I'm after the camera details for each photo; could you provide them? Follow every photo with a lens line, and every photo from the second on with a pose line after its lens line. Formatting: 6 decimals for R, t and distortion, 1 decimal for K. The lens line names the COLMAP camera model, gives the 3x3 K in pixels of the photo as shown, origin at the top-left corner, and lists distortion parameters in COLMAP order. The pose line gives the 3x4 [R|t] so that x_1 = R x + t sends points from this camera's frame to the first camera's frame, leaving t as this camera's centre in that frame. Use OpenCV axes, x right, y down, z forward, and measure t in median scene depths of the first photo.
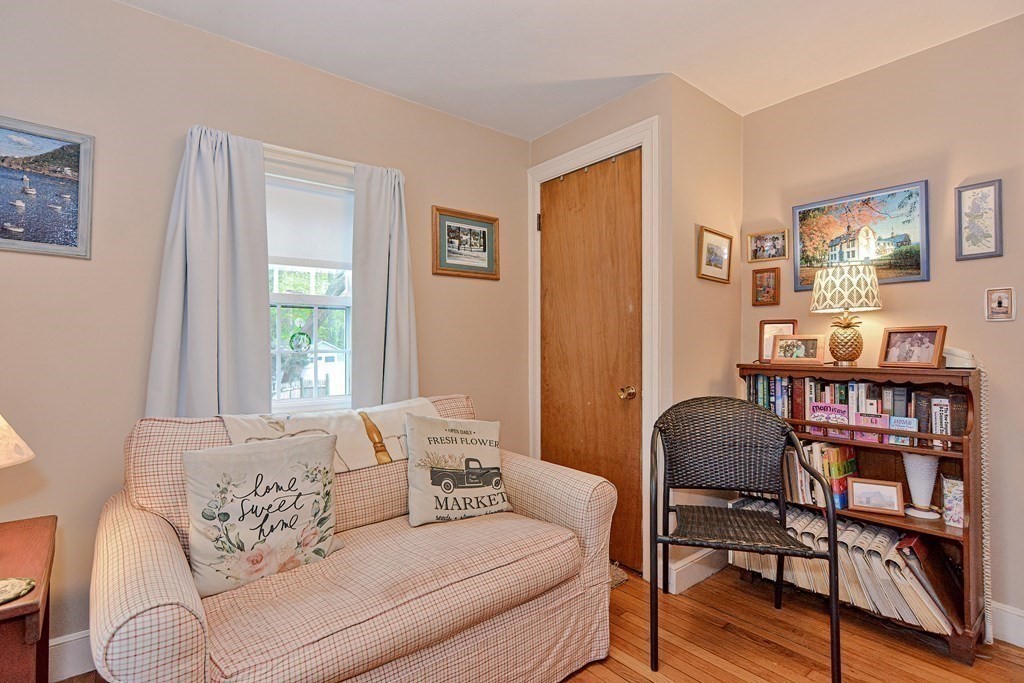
lens RADIAL K [[505.0, 0, 512.1], [0, 505.0, 331.3], [0, 0, 1]] dist [-0.003847, 0.001383]
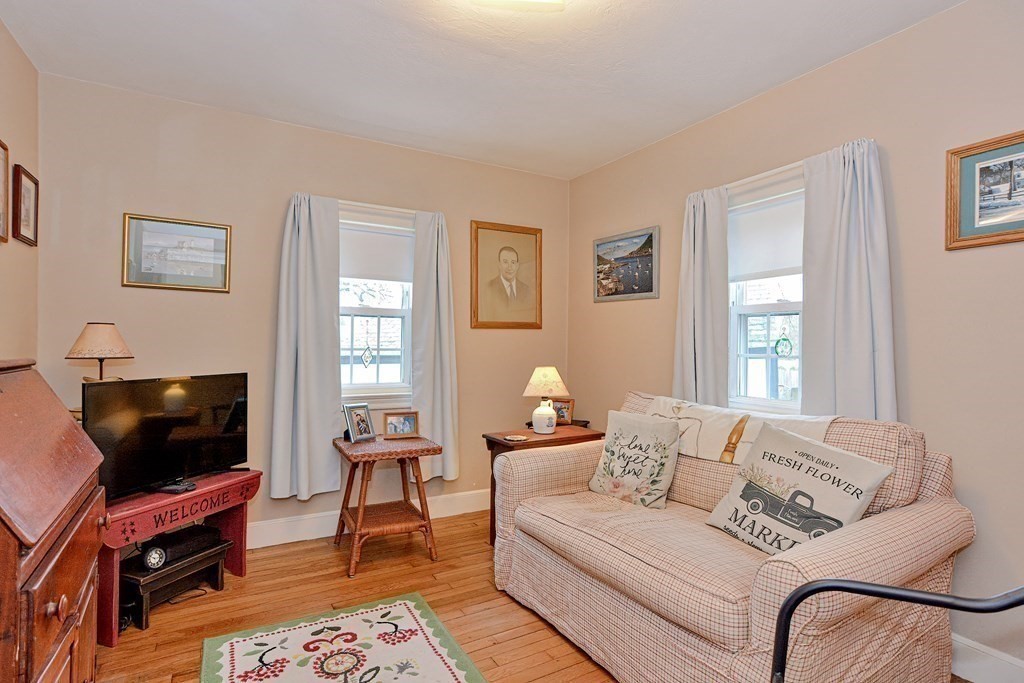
lens RADIAL K [[505.0, 0, 512.1], [0, 505.0, 331.3], [0, 0, 1]] dist [-0.003847, 0.001383]
pose [[-0.157081, -0.026783, -0.987223, 0.867512], [0.016842, 0.999414, -0.029793, 0.011233], [0.987442, -0.021306, -0.156538, 0.732777]]
